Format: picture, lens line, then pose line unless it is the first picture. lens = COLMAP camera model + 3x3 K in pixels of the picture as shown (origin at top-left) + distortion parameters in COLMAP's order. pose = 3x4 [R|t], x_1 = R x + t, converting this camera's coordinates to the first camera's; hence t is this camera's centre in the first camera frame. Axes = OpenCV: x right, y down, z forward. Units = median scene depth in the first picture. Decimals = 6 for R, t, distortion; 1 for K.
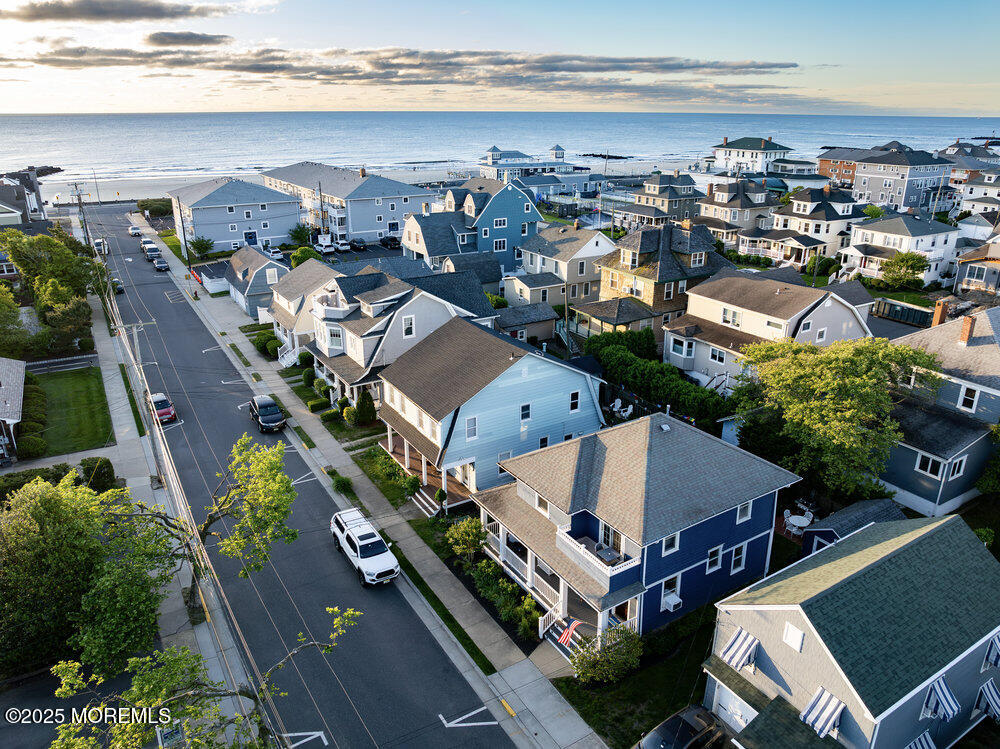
lens RADIAL K [[705.0, 0, 509.7], [0, 705.0, 372.5], [0, 0, 1]] dist [-0.048065, 0.018760]
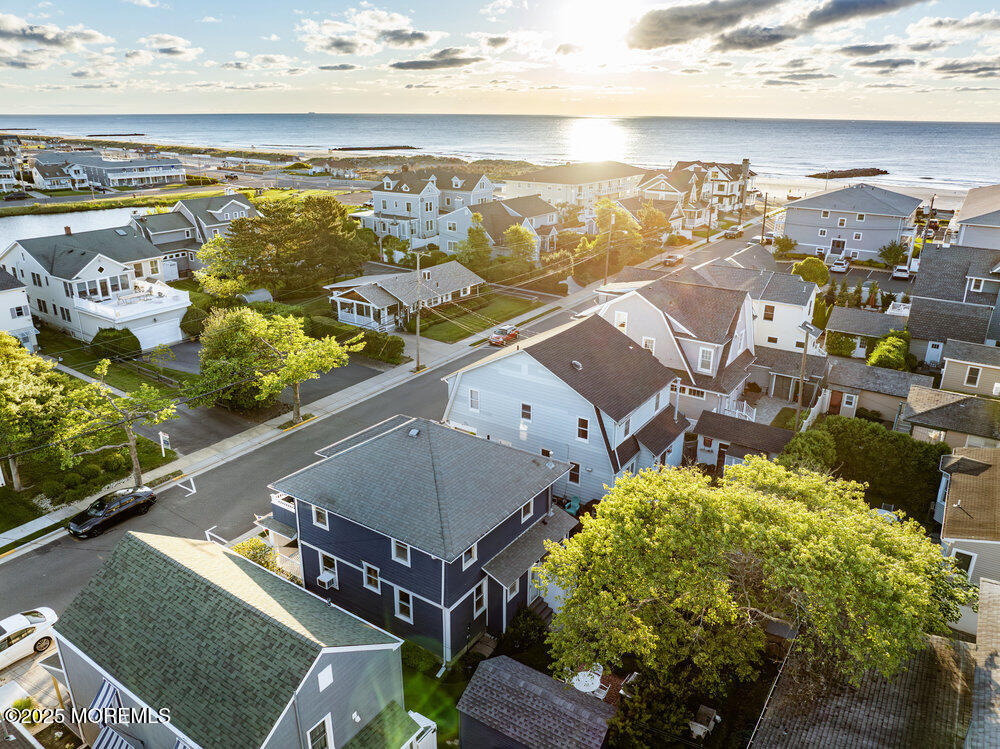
lens RADIAL K [[705.0, 0, 498.7], [0, 705.0, 364.7], [0, 0, 1]] dist [-0.048065, 0.018760]
pose [[0.397173, 0.305964, -0.865240, 0.527943], [-0.324096, 0.928806, 0.179671, -0.105887], [0.858612, 0.209061, 0.468058, 0.320558]]
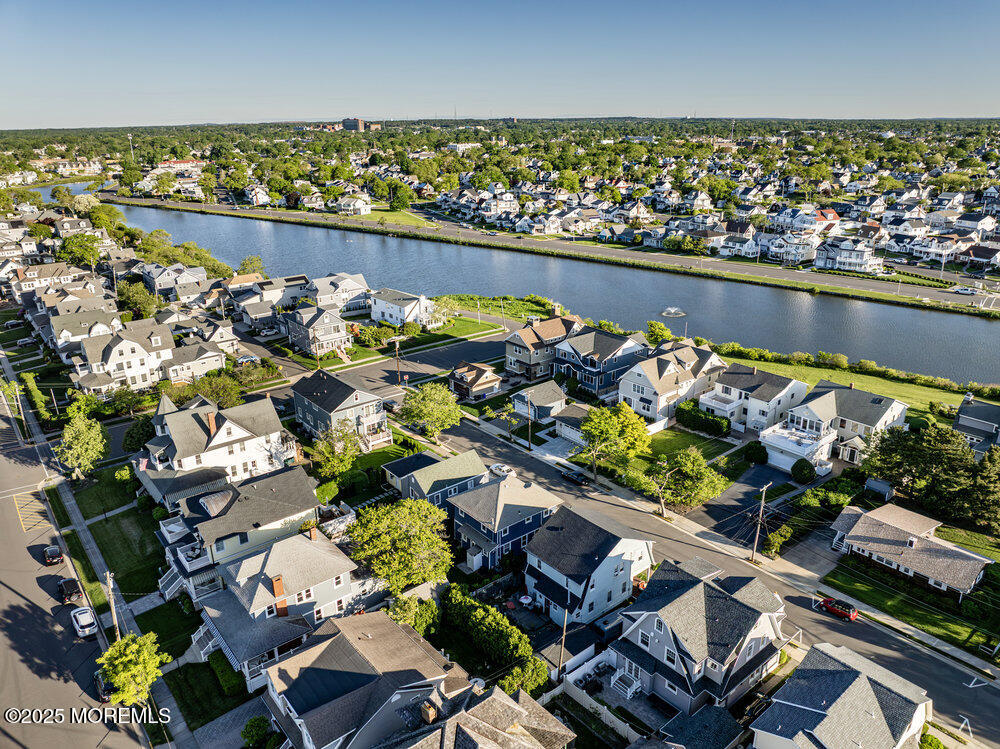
lens RADIAL K [[705.0, 0, 497.3], [0, 705.0, 367.1], [0, 0, 1]] dist [-0.048065, 0.018760]
pose [[-0.993072, 0.046400, -0.107956, 0.250206], [-0.032976, 0.771766, 0.635051, -0.966174], [0.112783, 0.634211, -0.764890, 1.376721]]
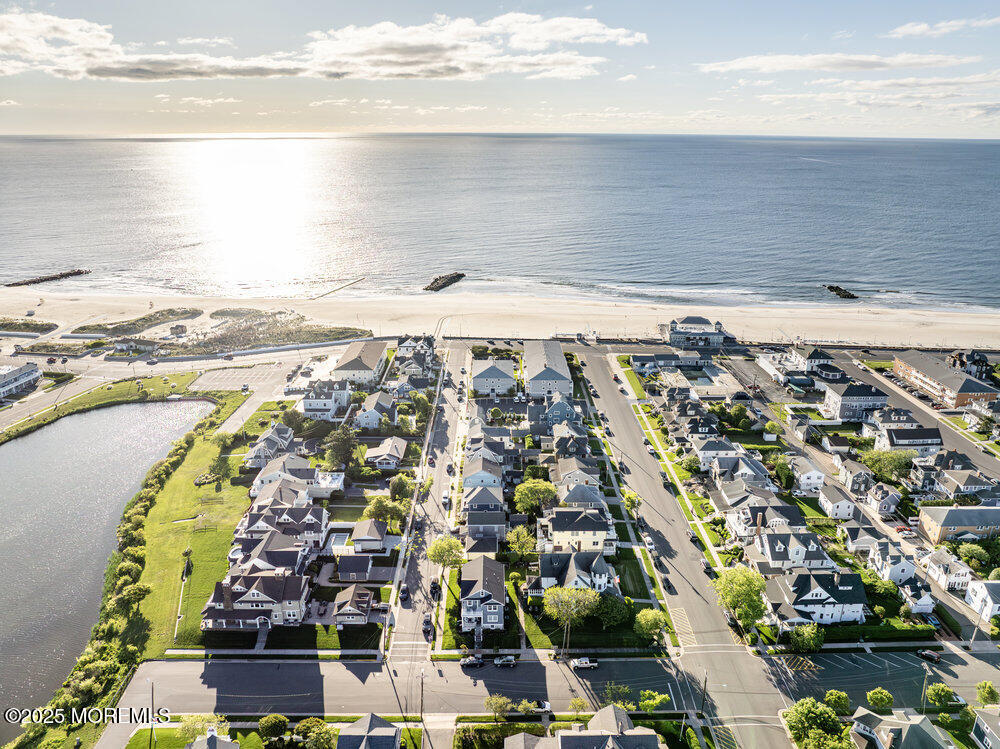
lens RADIAL K [[705.0, 0, 506.1], [0, 705.0, 379.7], [0, 0, 1]] dist [-0.048065, 0.018760]
pose [[0.854417, 0.174639, -0.489359, 1.601280], [-0.182579, 0.982673, 0.031907, -0.542144], [0.486452, 0.062085, 0.871498, -2.140205]]
